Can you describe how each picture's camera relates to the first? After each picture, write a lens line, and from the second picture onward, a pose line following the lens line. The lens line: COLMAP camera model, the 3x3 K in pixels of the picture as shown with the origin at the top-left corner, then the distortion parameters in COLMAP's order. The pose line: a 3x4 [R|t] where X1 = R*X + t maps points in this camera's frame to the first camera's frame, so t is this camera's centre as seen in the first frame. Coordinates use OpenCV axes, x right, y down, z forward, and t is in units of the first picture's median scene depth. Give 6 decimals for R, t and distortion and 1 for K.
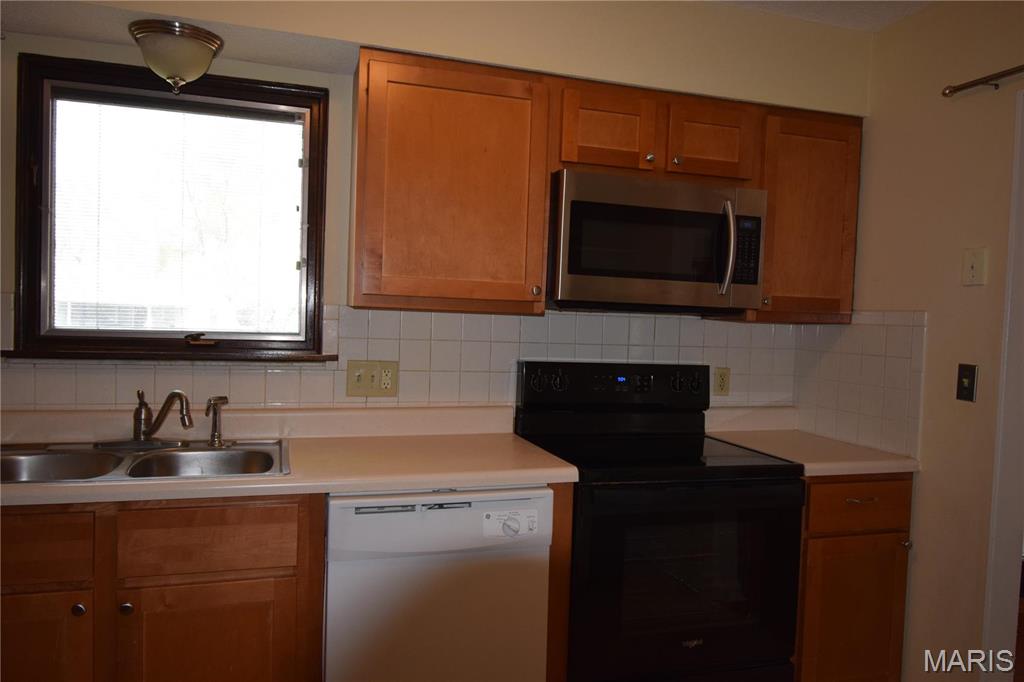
lens RADIAL K [[729.9, 0, 512.0], [0, 729.9, 341.0], [0, 0, 1]] dist [-0.001387, -0.001208]
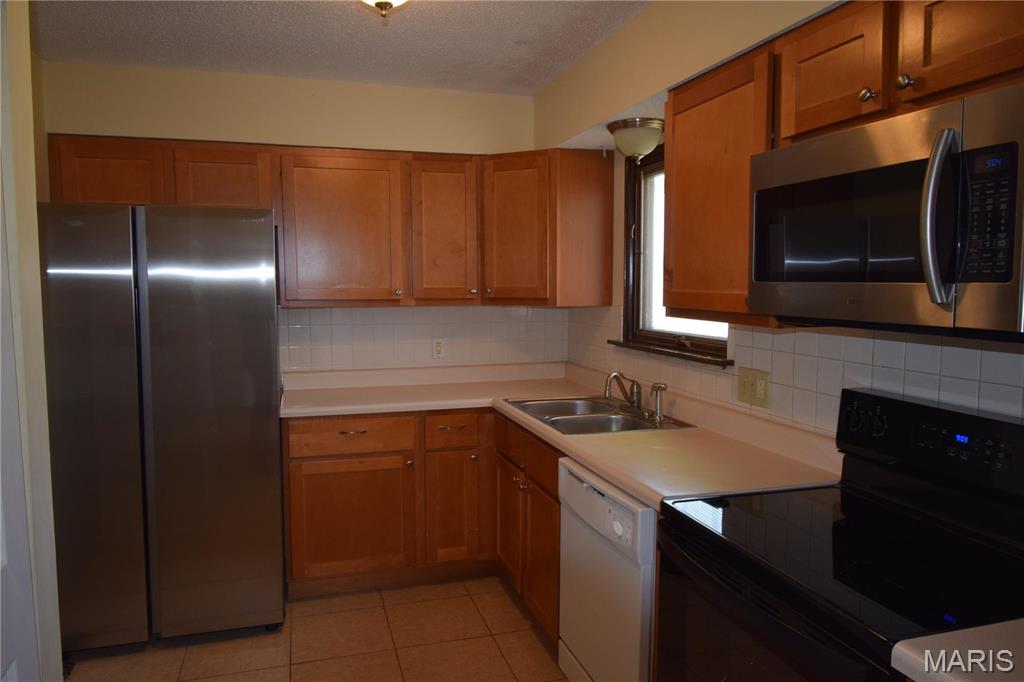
lens RADIAL K [[729.9, 0, 512.0], [0, 729.9, 341.0], [0, 0, 1]] dist [-0.001387, -0.001208]
pose [[-0.021567, 0.047468, -0.998640, 0.834696], [-0.036546, 0.998167, 0.048235, -0.049820], [0.999099, 0.037537, -0.019793, 0.683928]]
